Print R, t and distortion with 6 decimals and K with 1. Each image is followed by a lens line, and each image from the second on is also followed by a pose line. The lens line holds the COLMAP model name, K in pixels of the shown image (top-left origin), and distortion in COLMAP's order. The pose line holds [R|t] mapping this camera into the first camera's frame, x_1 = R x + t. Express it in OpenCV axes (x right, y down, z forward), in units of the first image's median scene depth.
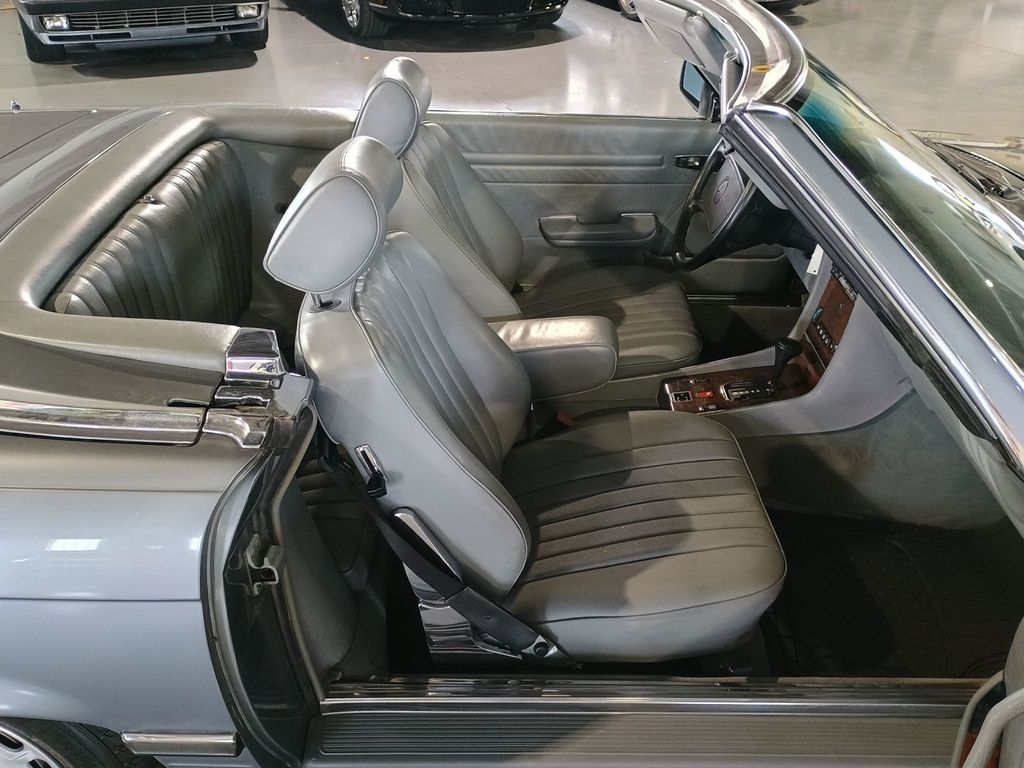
lens RADIAL K [[886.9, 0, 523.2], [0, 886.9, 382.6], [0, 0, 1]] dist [0.060492, -0.071849]
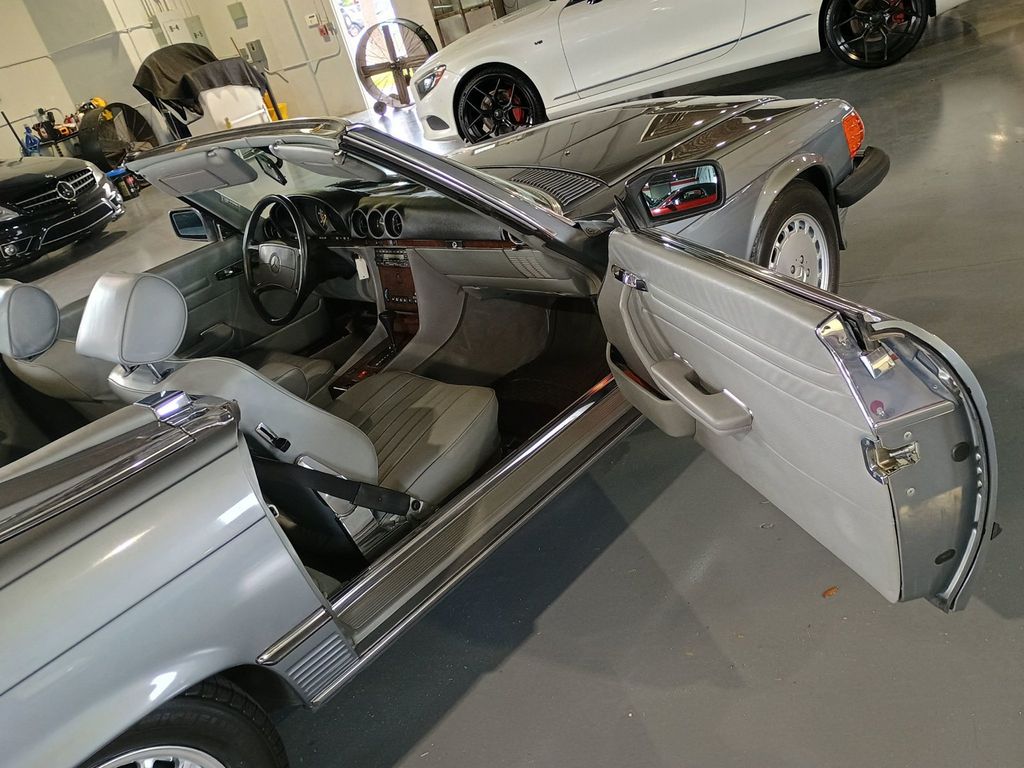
lens RADIAL K [[886.9, 0, 526.3], [0, 886.9, 397.7], [0, 0, 1]] dist [0.060492, -0.071849]
pose [[0.641862, -0.503836, 0.578068, -0.517678], [0.608306, 0.793537, 0.016200, 0.199174], [-0.466880, 0.341244, 0.815828, -0.297914]]
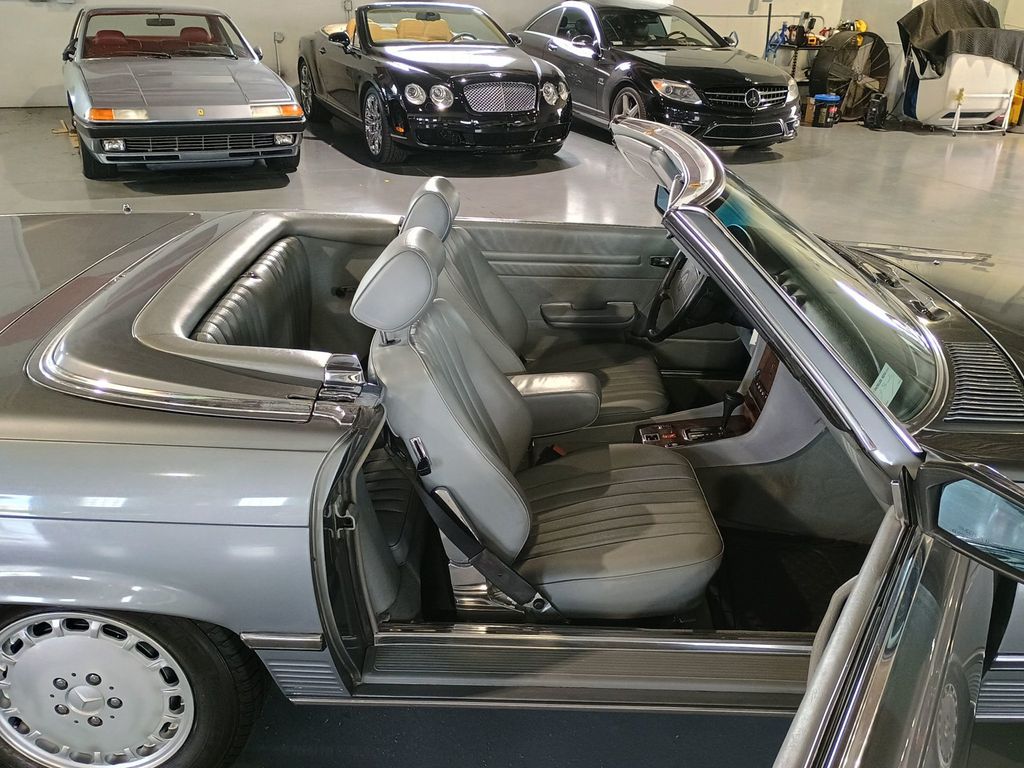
lens RADIAL K [[886.9, 0, 523.1], [0, 886.9, 394.0], [0, 0, 1]] dist [0.060492, -0.071849]
pose [[0.999834, 0.018107, 0.001828, -0.009508], [-0.017762, 0.992764, -0.118762, 0.119424], [-0.003965, 0.118709, 0.992921, -0.292622]]
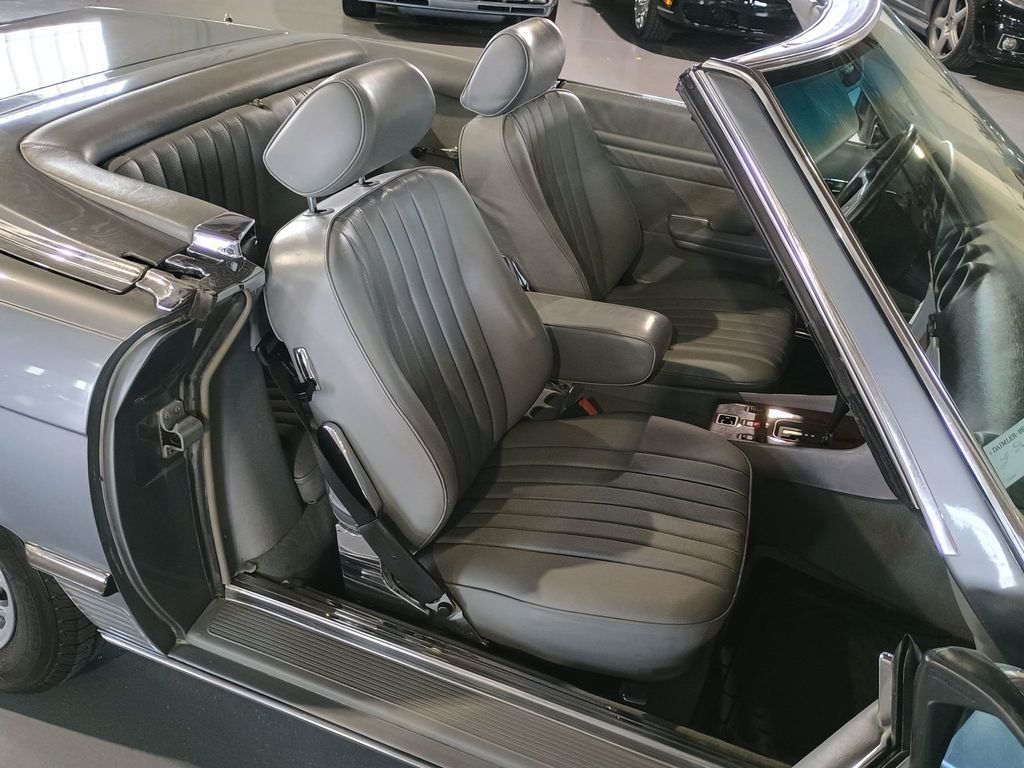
lens RADIAL K [[886.9, 0, 521.6], [0, 886.9, 383.5], [0, 0, 1]] dist [0.060492, -0.071849]
pose [[0.930706, 0.252513, -0.264619, 0.238566], [-0.256880, 0.966265, 0.018569, 0.018869], [0.260381, 0.050693, 0.964174, 0.063885]]
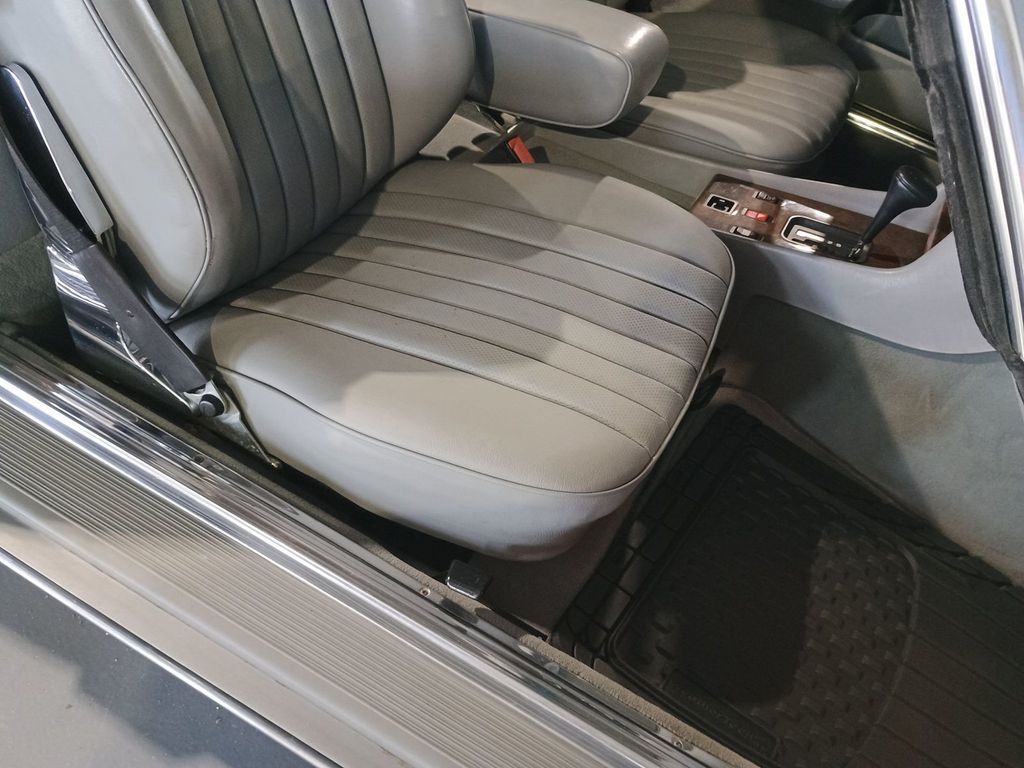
lens RADIAL K [[886.9, 0, 526.7], [0, 886.9, 375.9], [0, 0, 1]] dist [0.060492, -0.071849]
pose [[0.868891, 0.447405, -0.211793, 0.274581], [-0.402710, 0.887715, 0.223129, 0.042757], [0.287841, -0.108584, 0.951503, 0.385991]]
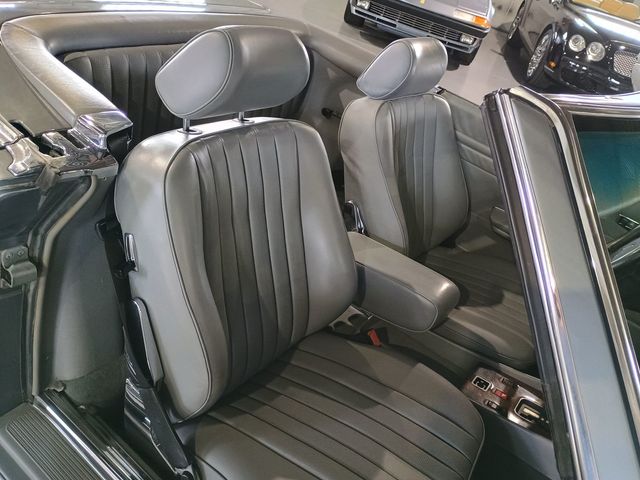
lens RADIAL K [[554.3, 0, 329.3], [0, 554.3, 235.5], [0, 0, 1]] dist [0.060492, -0.071849]
pose [[0.774602, 0.495402, -0.393152, 0.237914], [-0.529494, 0.847938, 0.025239, -0.064830], [0.345872, 0.188621, 0.919127, 0.280881]]
